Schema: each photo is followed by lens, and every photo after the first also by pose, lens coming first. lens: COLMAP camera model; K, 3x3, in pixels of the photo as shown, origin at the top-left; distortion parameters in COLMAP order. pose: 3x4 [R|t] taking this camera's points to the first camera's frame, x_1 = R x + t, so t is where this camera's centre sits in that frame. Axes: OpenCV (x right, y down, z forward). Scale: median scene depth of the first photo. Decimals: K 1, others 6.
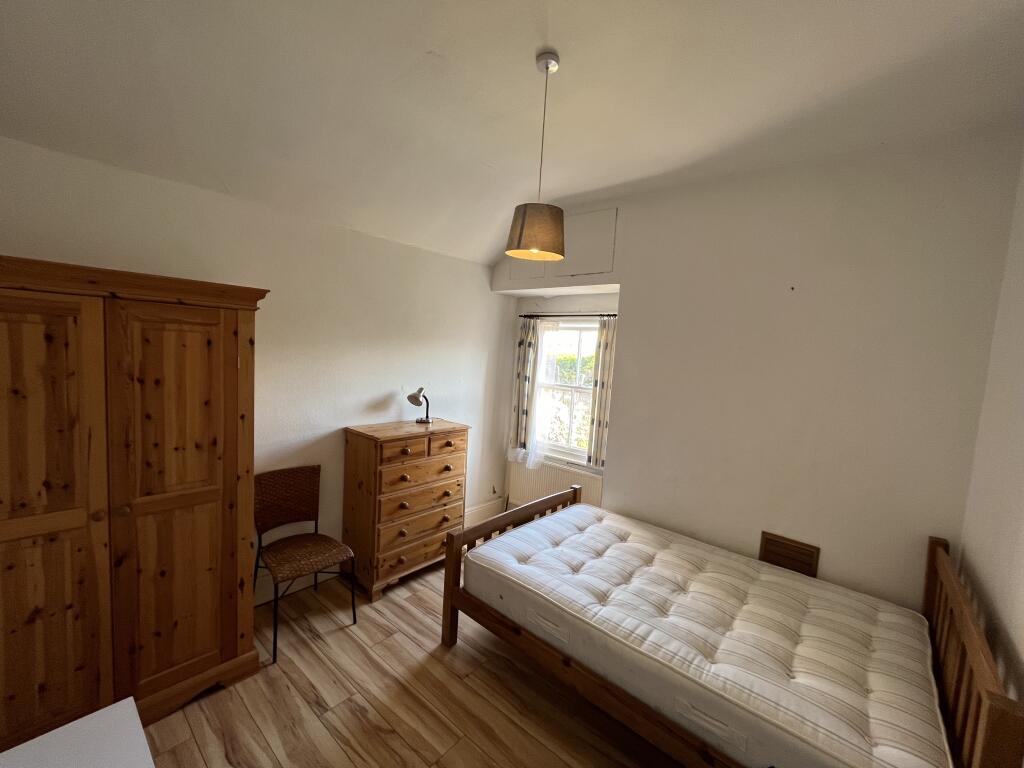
lens RADIAL K [[415.4, 0, 510.0], [0, 415.4, 384.5], [0, 0, 1]] dist [-0.003799, -0.000980]
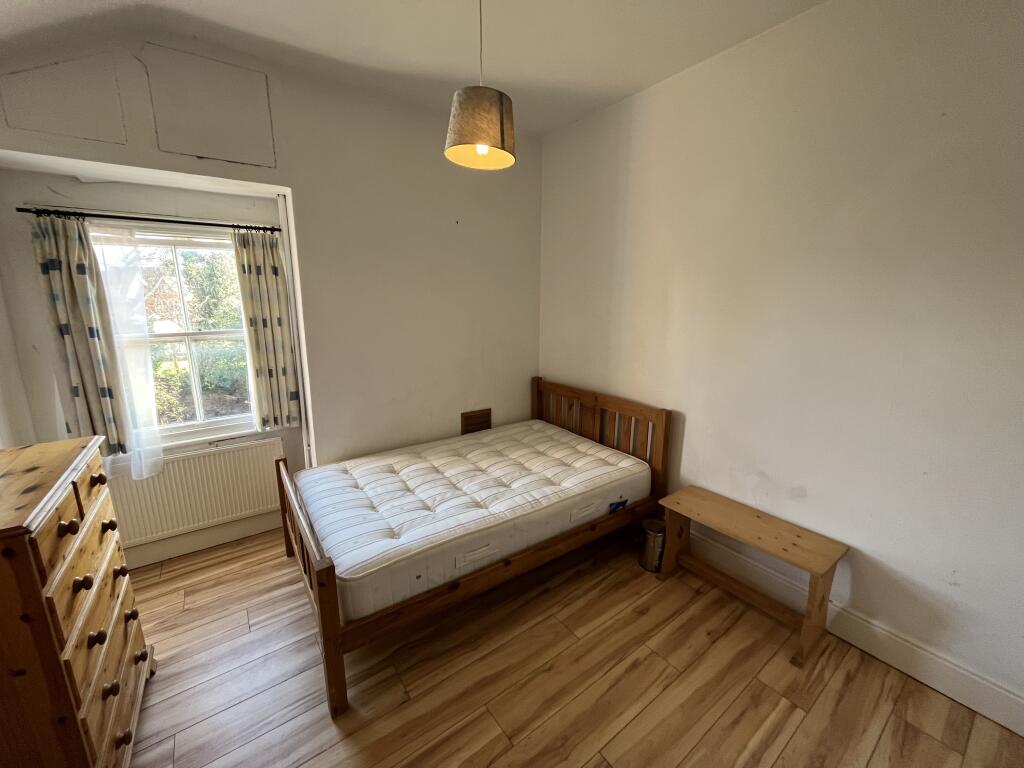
lens RADIAL K [[415.4, 0, 510.0], [0, 415.4, 384.5], [0, 0, 1]] dist [-0.003799, -0.000980]
pose [[0.231134, -0.262838, 0.936746, -0.620009], [0.094253, 0.964338, 0.247324, -0.053167], [-0.968346, 0.031126, 0.247664, 0.556381]]
